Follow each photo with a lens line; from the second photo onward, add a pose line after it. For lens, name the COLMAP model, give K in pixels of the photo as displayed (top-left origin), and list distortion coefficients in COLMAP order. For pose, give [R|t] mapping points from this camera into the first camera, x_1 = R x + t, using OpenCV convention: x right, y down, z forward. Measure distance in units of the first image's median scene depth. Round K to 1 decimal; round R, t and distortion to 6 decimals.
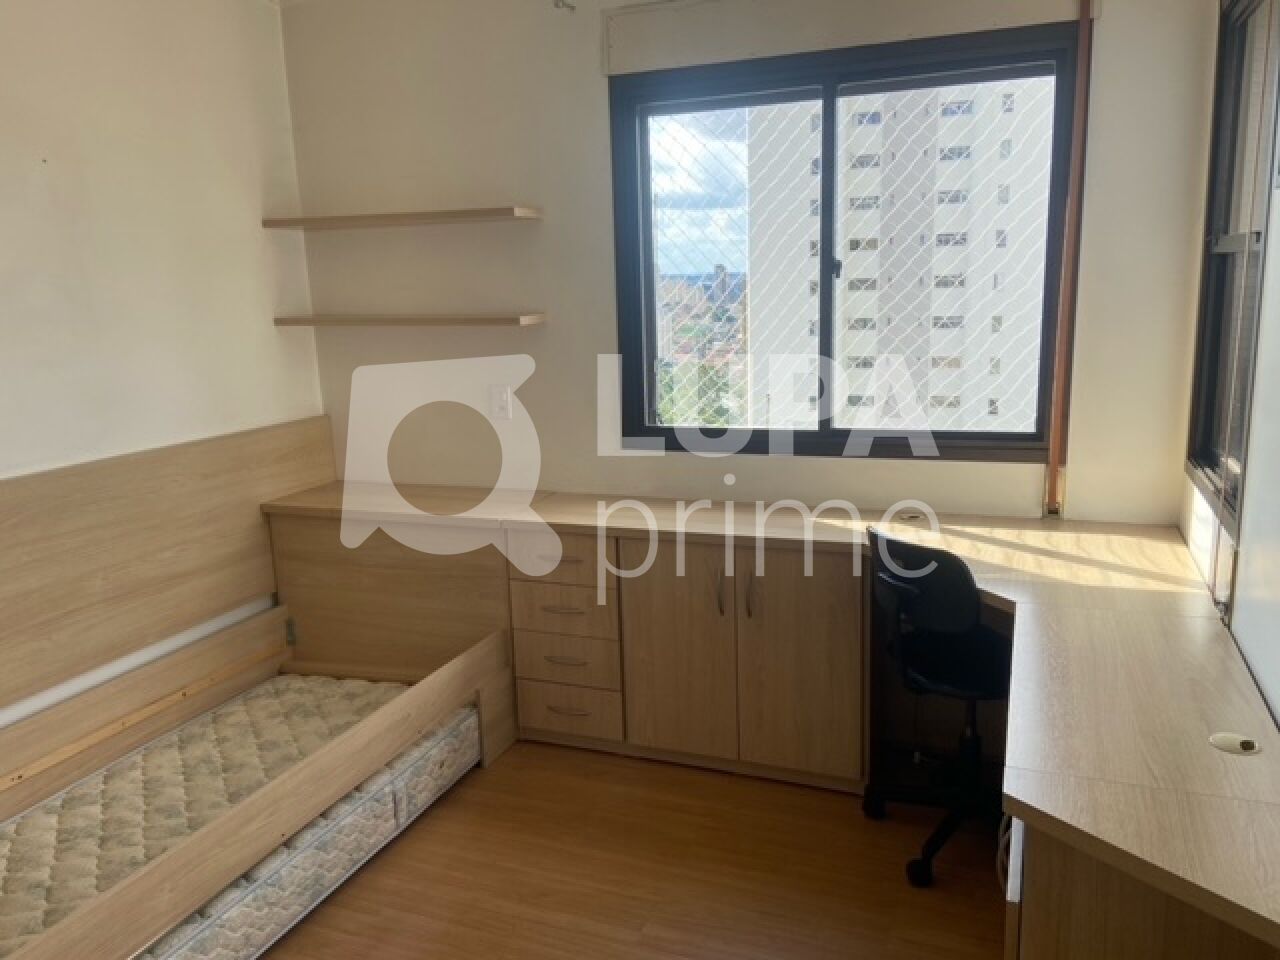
lens RADIAL K [[963.4, 0, 640.0], [0, 963.4, 480.0], [0, 0, 1]] dist [0.014555, -0.007444]
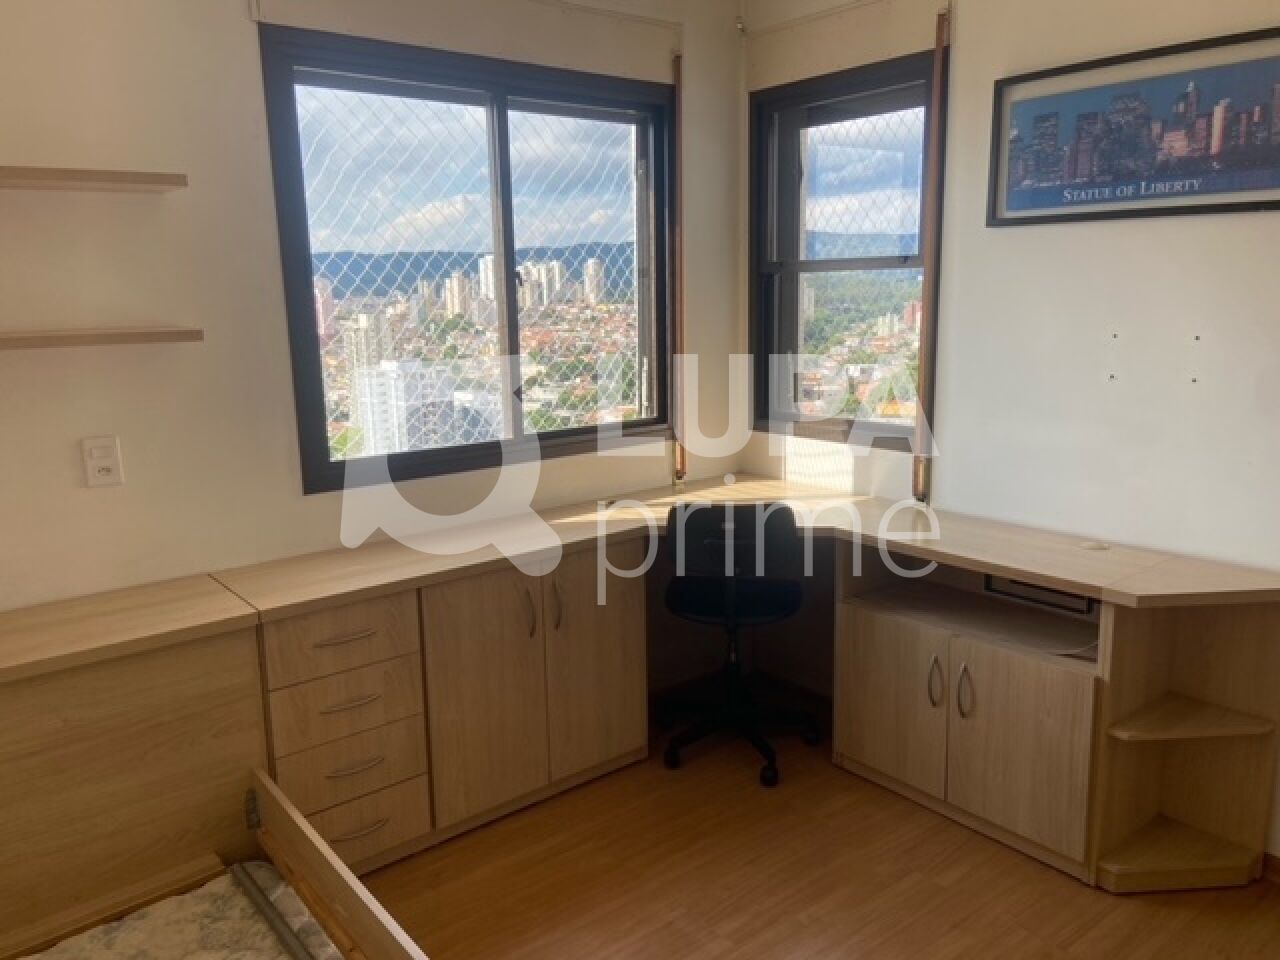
lens RADIAL K [[963.4, 0, 640.0], [0, 963.4, 480.0], [0, 0, 1]] dist [0.014555, -0.007444]
pose [[0.484126, -0.146385, 0.862666, -0.637973], [0.180427, 0.981420, 0.065281, -0.052676], [-0.856194, 0.124044, 0.501543, 0.404809]]
